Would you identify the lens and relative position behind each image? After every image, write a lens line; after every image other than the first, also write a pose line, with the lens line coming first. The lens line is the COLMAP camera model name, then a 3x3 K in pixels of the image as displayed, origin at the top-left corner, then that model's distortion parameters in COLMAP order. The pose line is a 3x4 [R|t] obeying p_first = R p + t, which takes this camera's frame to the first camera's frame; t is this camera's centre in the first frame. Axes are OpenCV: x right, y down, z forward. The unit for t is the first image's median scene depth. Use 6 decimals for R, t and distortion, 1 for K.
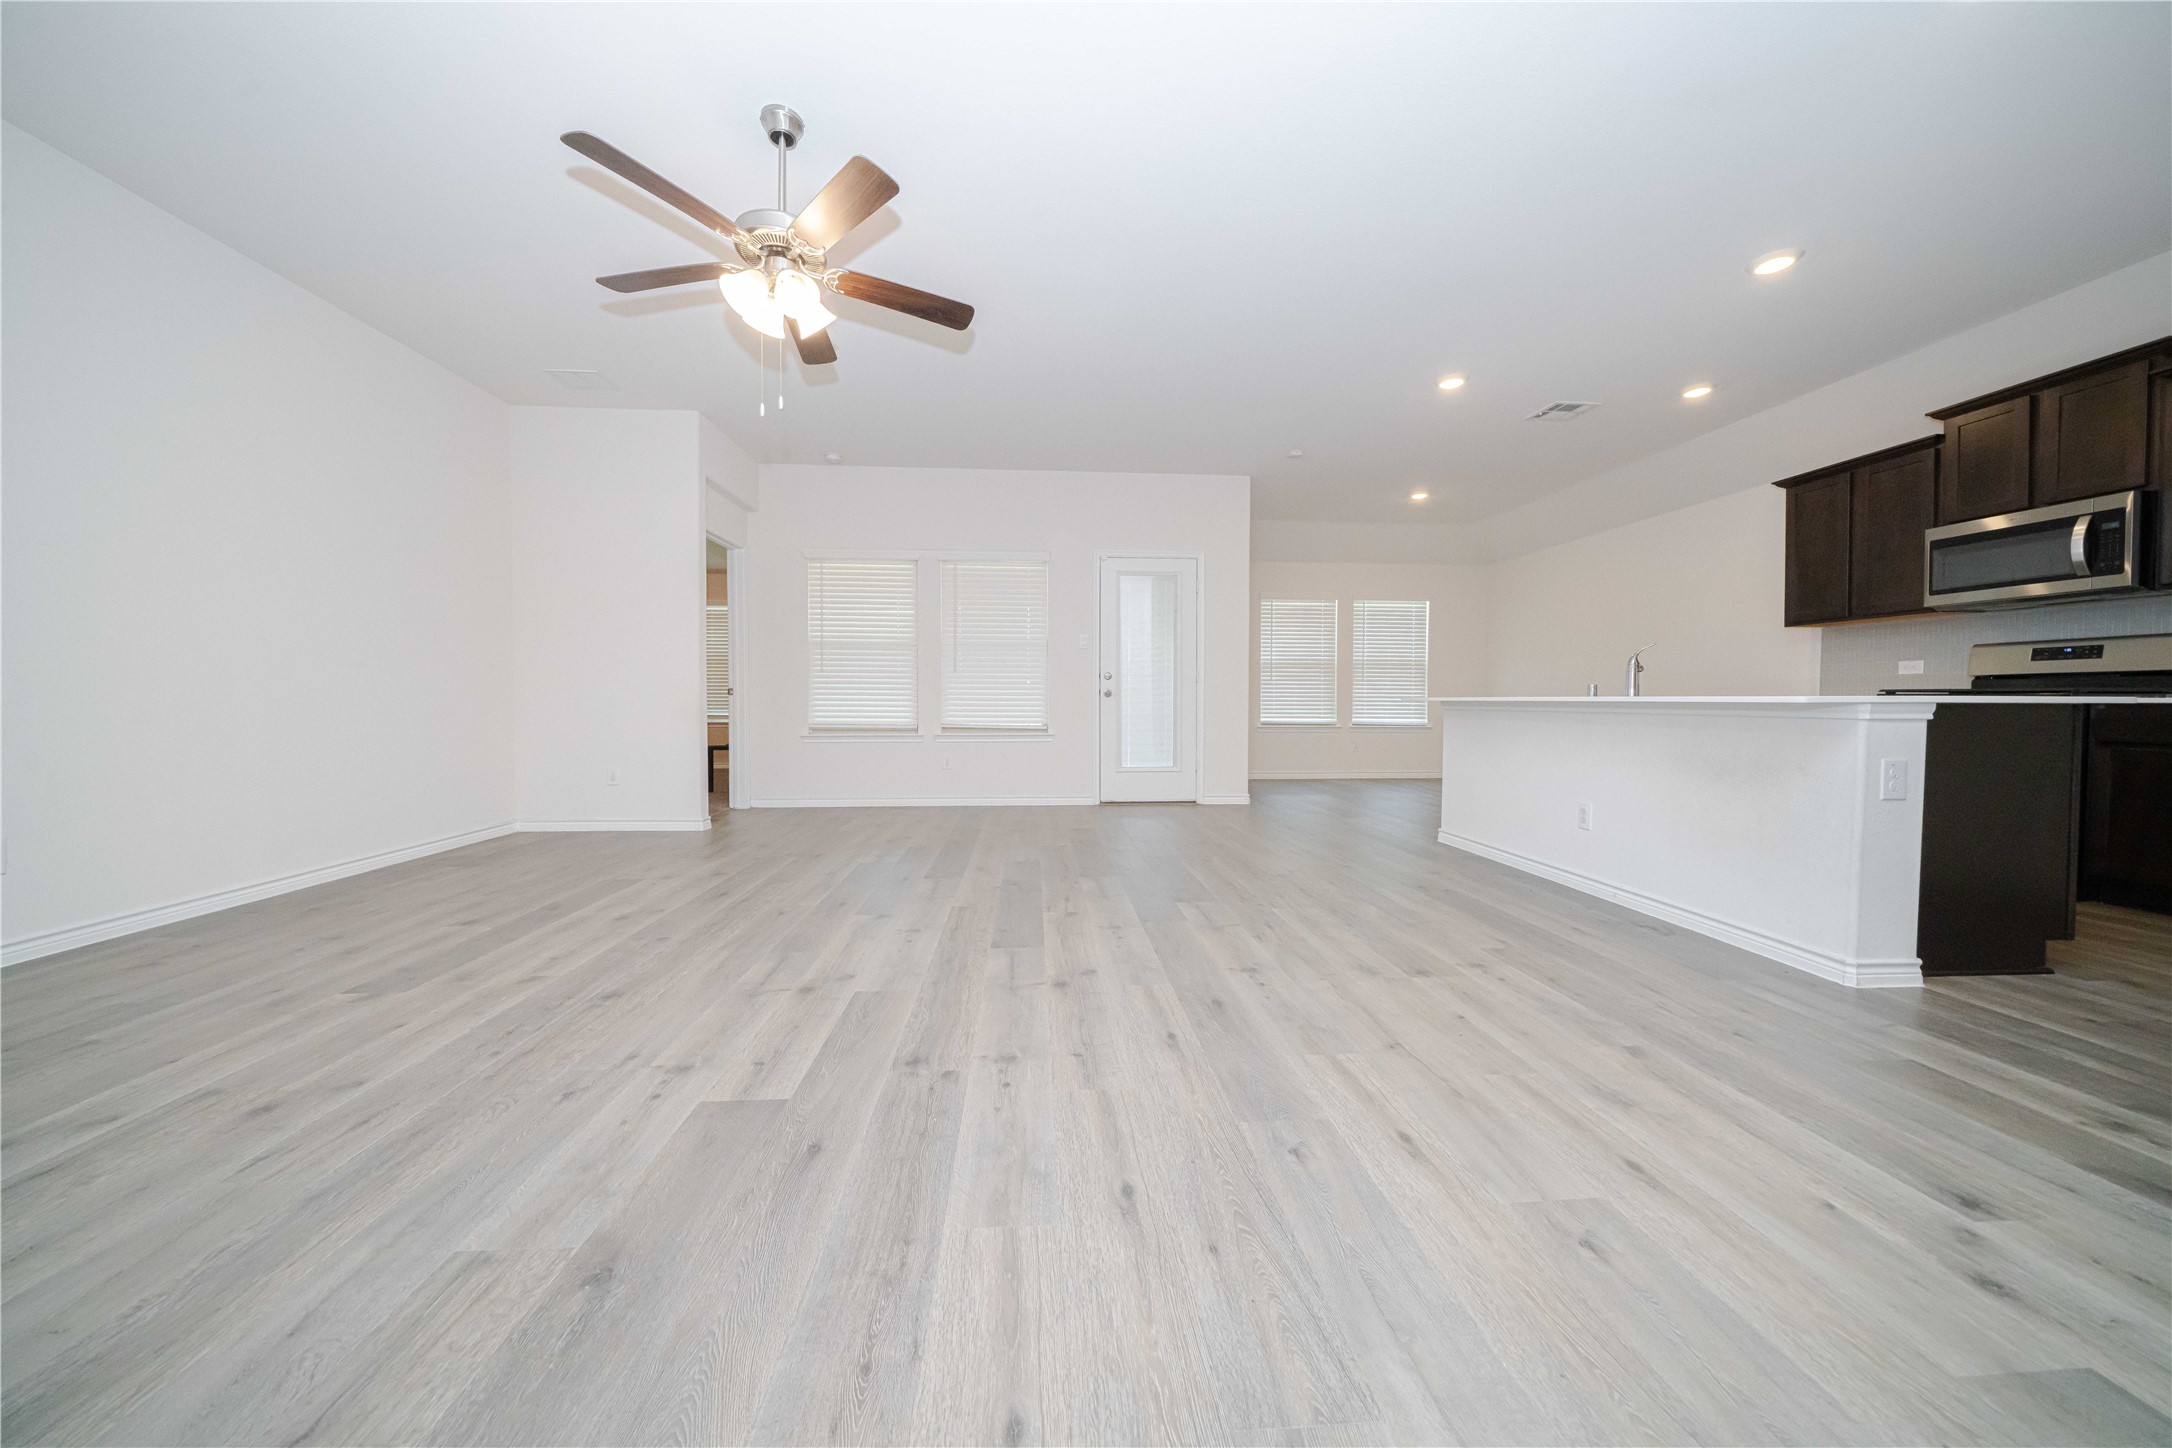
lens RADIAL K [[739.2, 0, 1080.8], [0, 739.2, 719.4], [0, 0, 1]] dist [-0.007318, 0.000107]
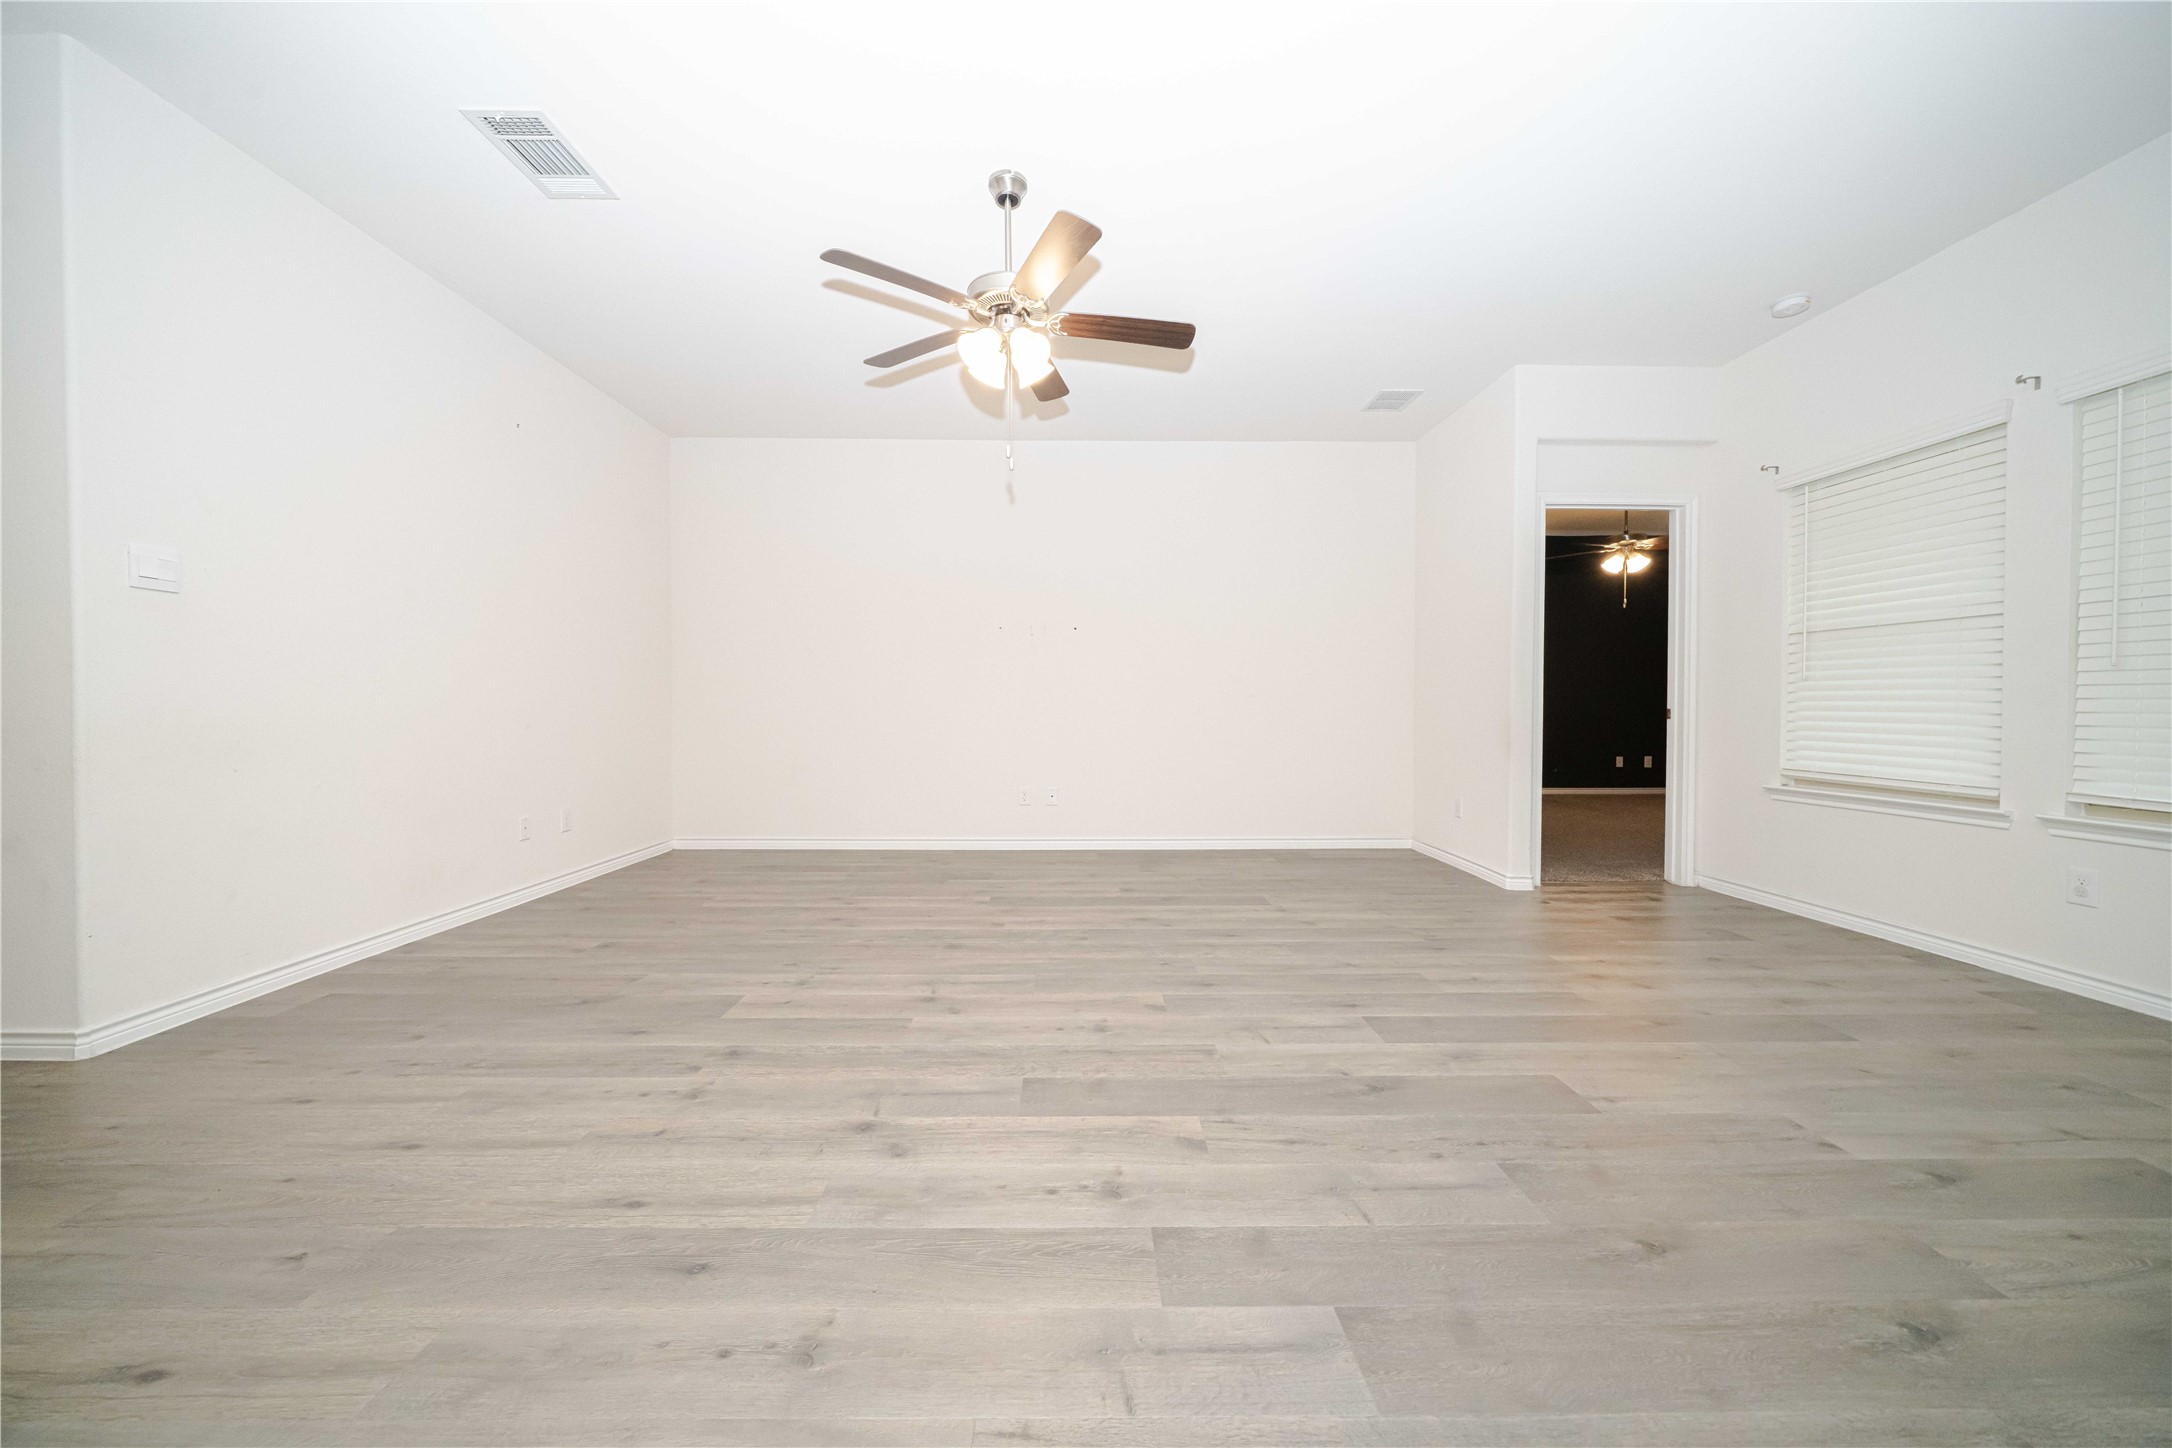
lens RADIAL K [[762.4, 0, 1082.1], [0, 762.4, 722.9], [0, 0, 1]] dist [-0.005080, 0.000124]
pose [[-0.057277, 0.016822, -0.998217, 0.483993], [-0.028714, 0.999417, 0.018489, -0.046803], [0.997945, 0.029722, -0.056760, 0.839971]]
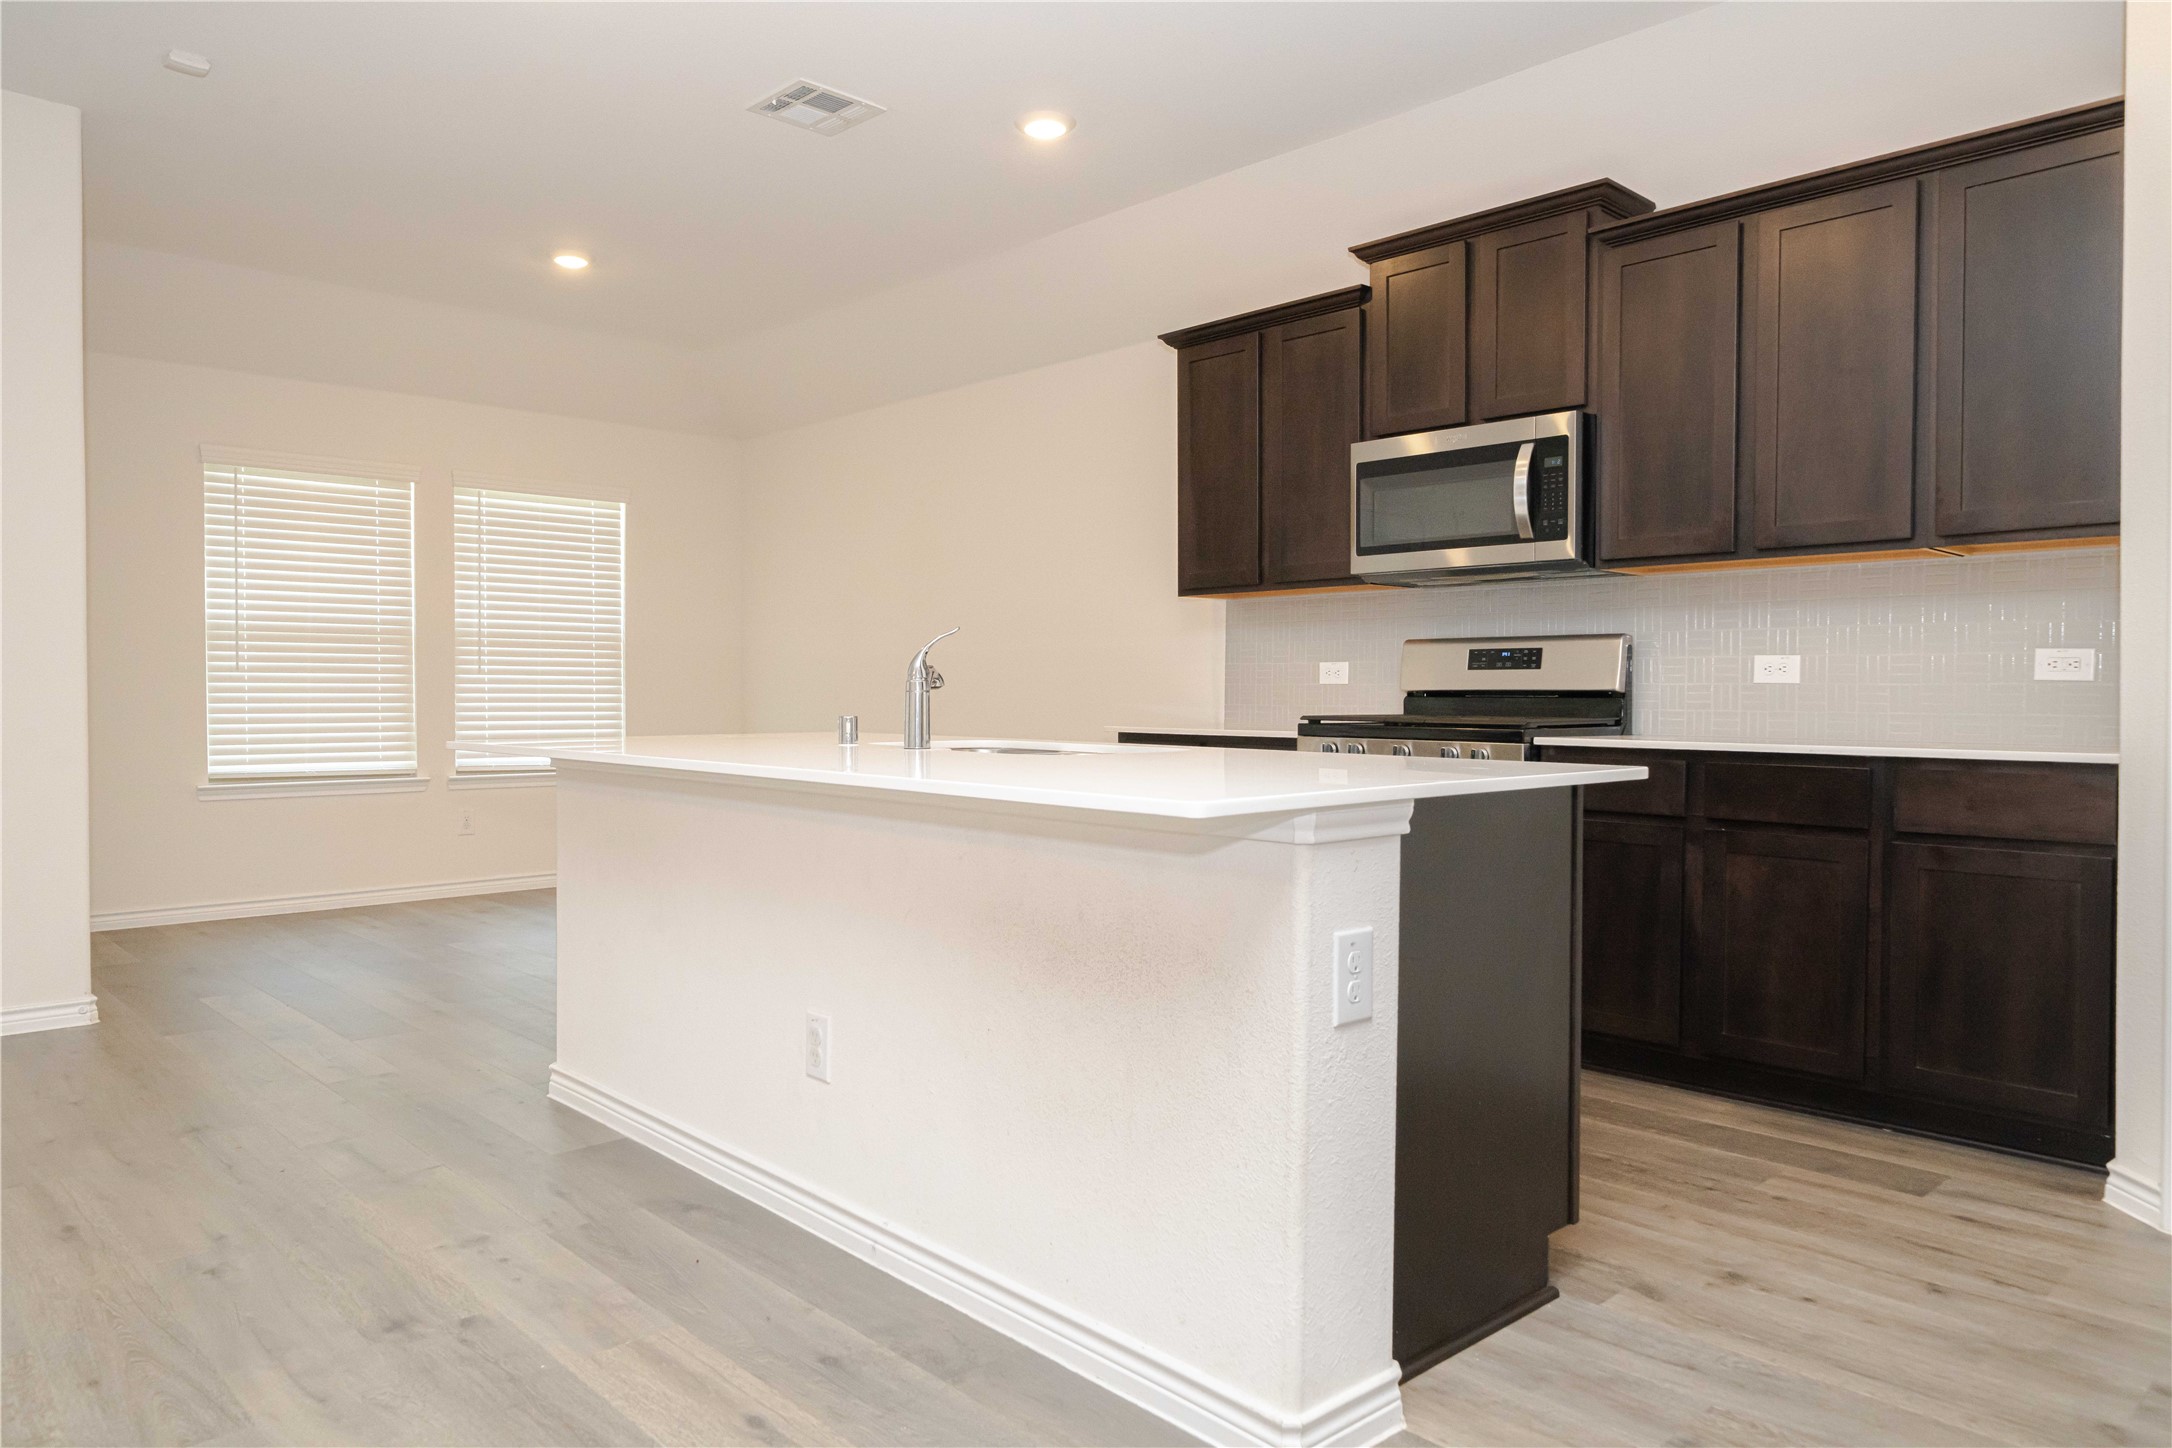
lens RADIAL K [[1420.5, 0, 1086.0], [0, 1420.5, 724.0], [0, 0, 1]] dist [-0.002509, -0.000149]
pose [[0.770414, -0.014848, 0.637371, 0.300413], [0.015747, 0.999867, 0.004259, -0.048714], [-0.637349, 0.006756, 0.770546, 0.299087]]
